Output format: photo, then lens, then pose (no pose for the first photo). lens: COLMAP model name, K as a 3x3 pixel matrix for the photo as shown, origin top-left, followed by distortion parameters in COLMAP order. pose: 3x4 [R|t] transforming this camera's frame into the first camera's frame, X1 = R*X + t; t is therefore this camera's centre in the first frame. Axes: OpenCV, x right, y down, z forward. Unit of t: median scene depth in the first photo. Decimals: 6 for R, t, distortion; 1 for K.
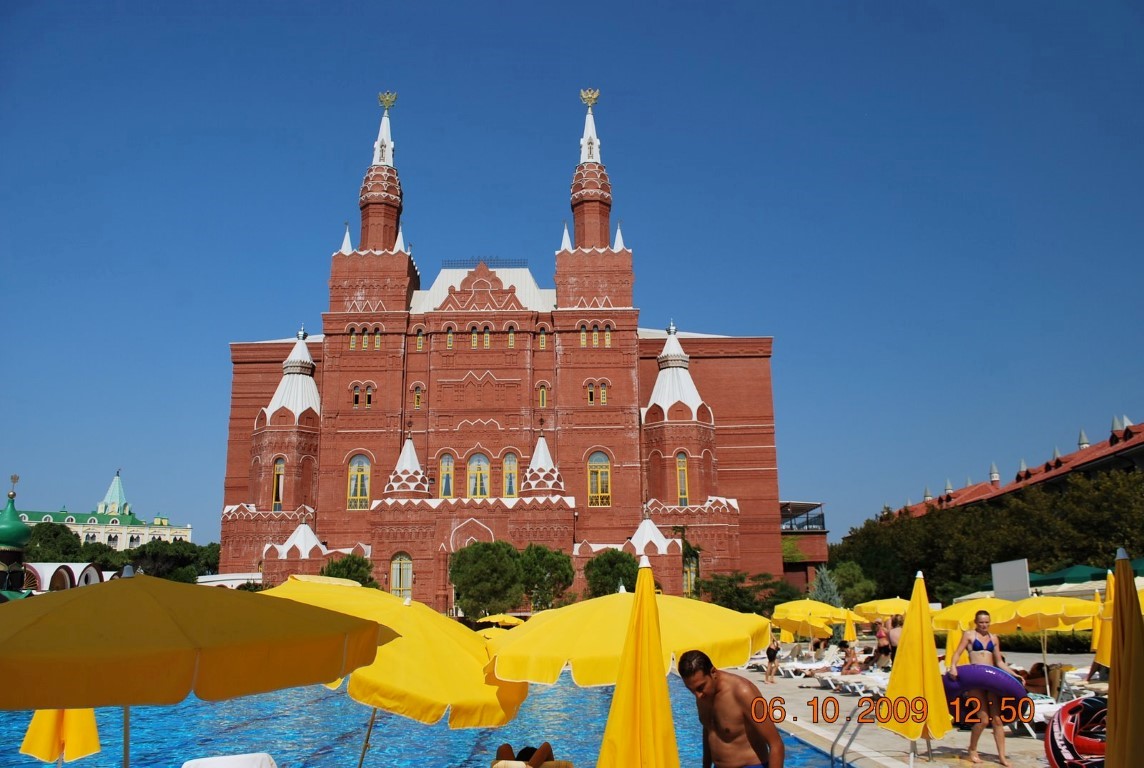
lens RADIAL K [[902.6, 0, 579.3], [0, 902.6, 377.8], [0, 0, 1]] dist [-0.088222, 0.016939]
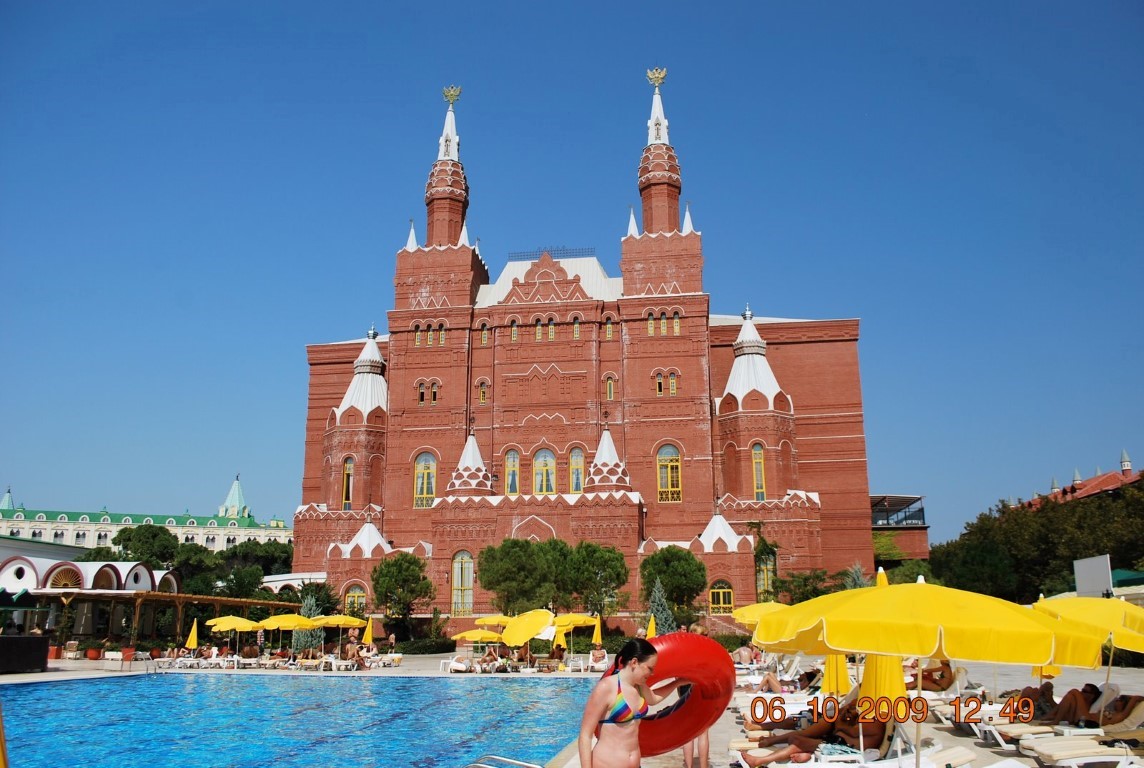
lens RADIAL K [[902.6, 0, 585.1], [0, 902.6, 378.8], [0, 0, 1]] dist [-0.088222, 0.016939]
pose [[0.989625, -0.029127, -0.140693, 0.067573], [0.029325, 0.999570, -0.000663, 0.009976], [0.140652, -0.003470, 0.990053, 0.042352]]
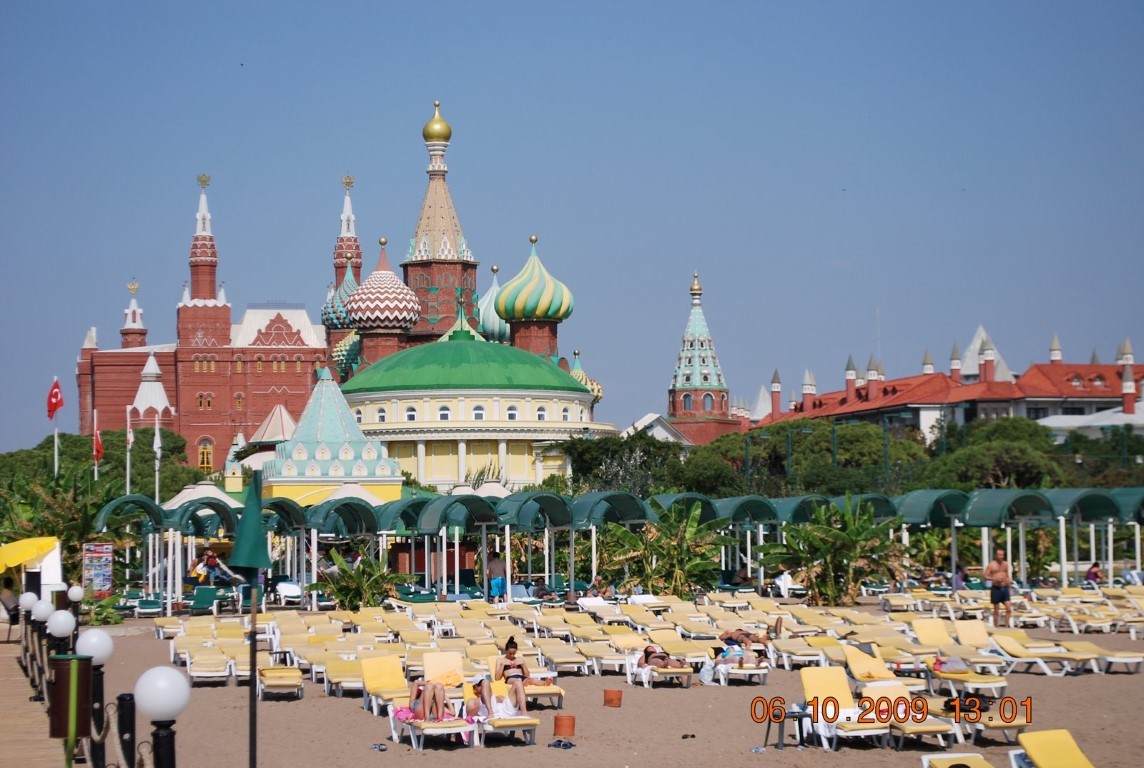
lens RADIAL K [[2608.2, 0, 563.6], [0, 2608.2, 384.6], [0, 0, 1]] dist [0.043037, 0.000000]
pose [[0.980691, 0.013222, 0.195117, -0.505168], [-0.053887, 0.977358, 0.204616, -0.959247], [-0.187994, -0.211179, 0.959199, -3.437604]]
